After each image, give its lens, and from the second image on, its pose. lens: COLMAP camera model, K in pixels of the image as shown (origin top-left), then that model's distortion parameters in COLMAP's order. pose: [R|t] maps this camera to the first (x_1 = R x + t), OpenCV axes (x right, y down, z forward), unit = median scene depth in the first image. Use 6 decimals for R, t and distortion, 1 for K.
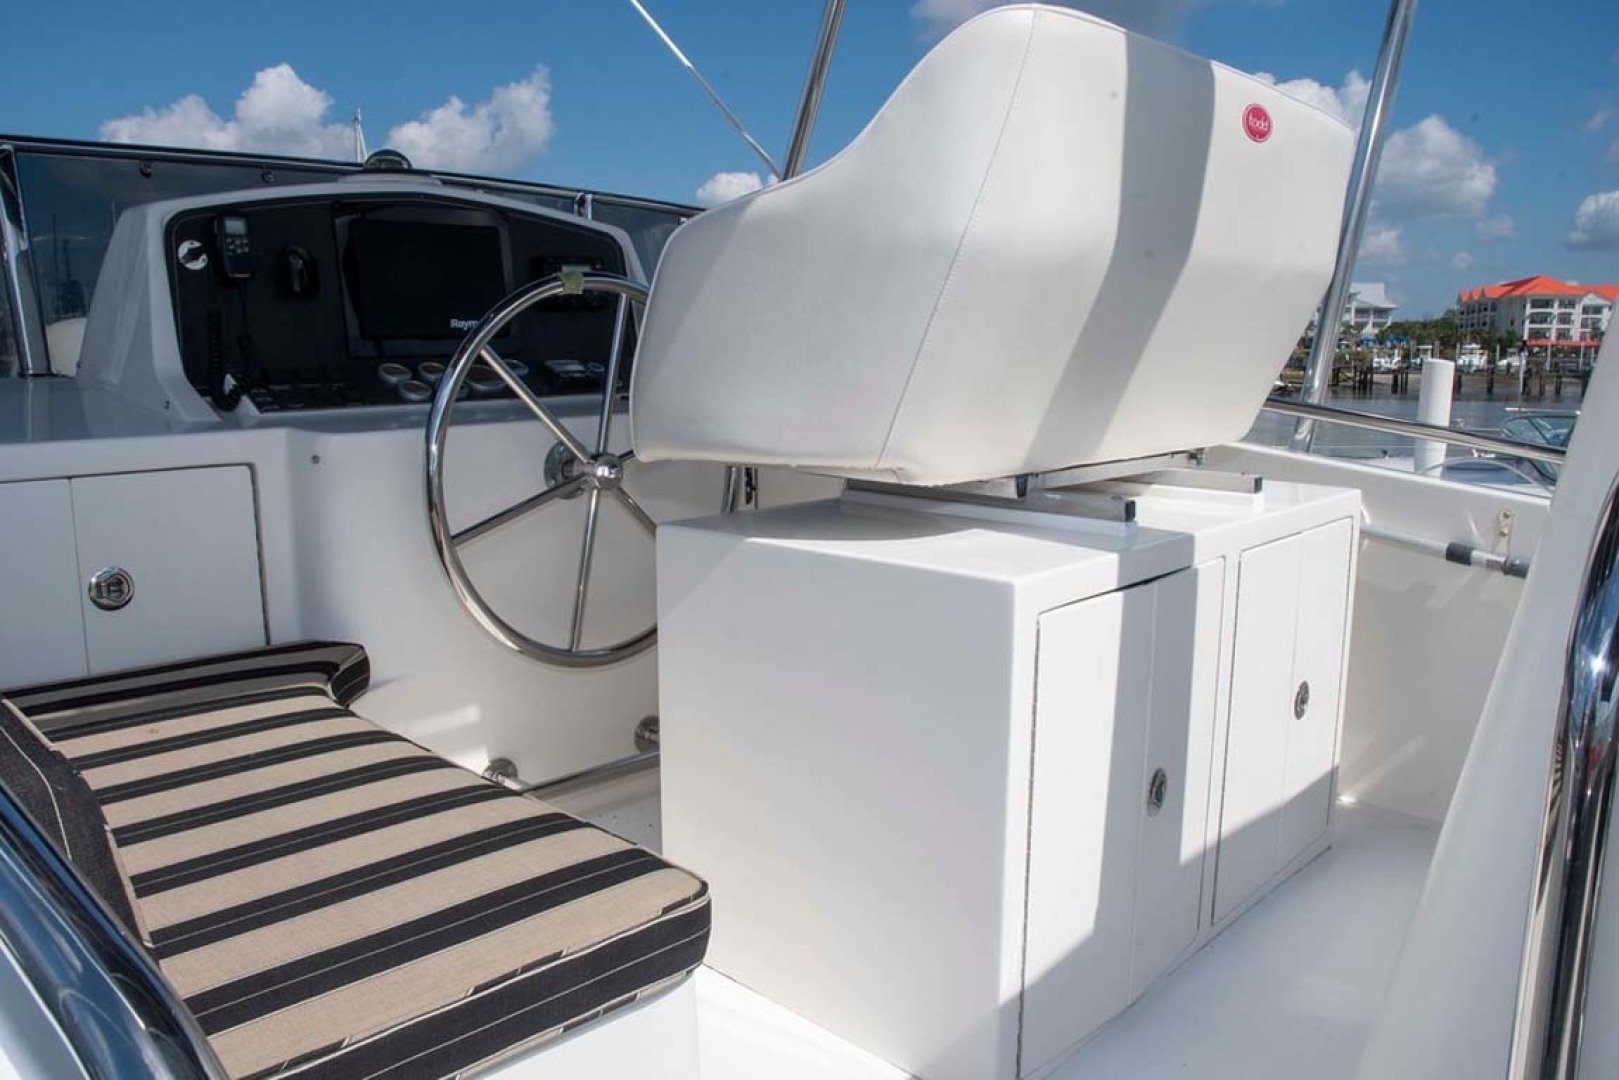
lens RADIAL K [[1262.9, 0, 800.8], [0, 1262.9, 548.7], [0, 0, 1]] dist [-0.177673, 0.173933]
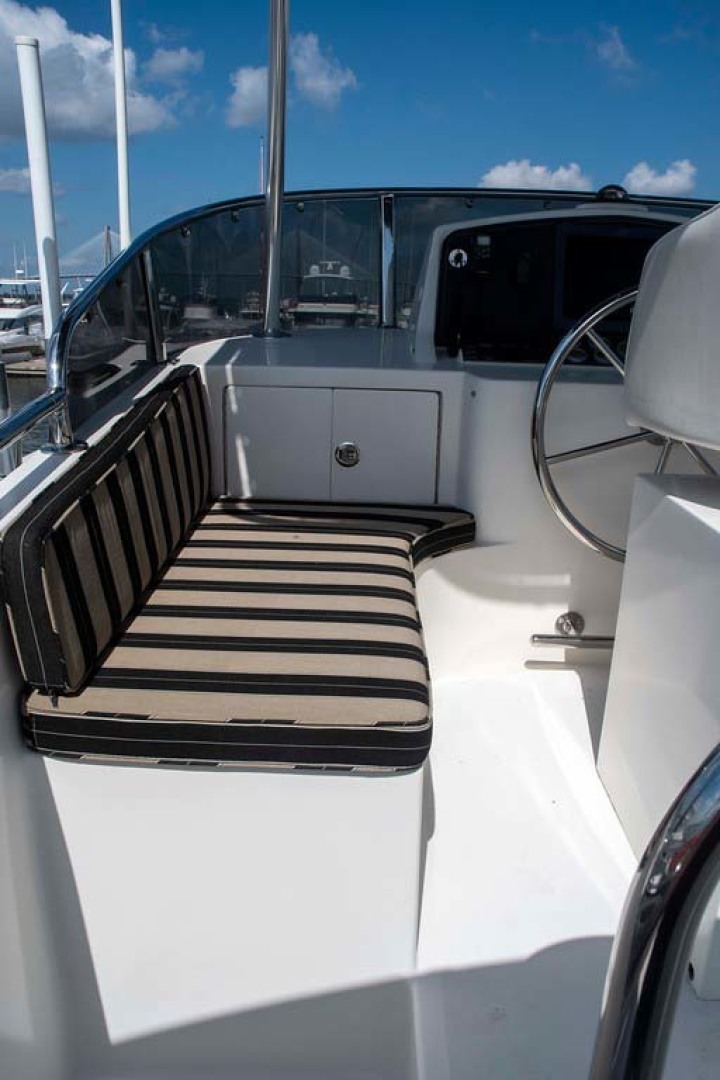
lens RADIAL K [[842.4, 0, 360.0], [0, 842.4, 540.0], [0, 0, 1]] dist [-0.177673, 0.173933]
pose [[0.677310, 0.225273, -0.700359, 0.290033], [-0.142167, 0.974100, 0.175834, -0.056397], [0.721830, -0.019526, 0.691794, 0.150589]]
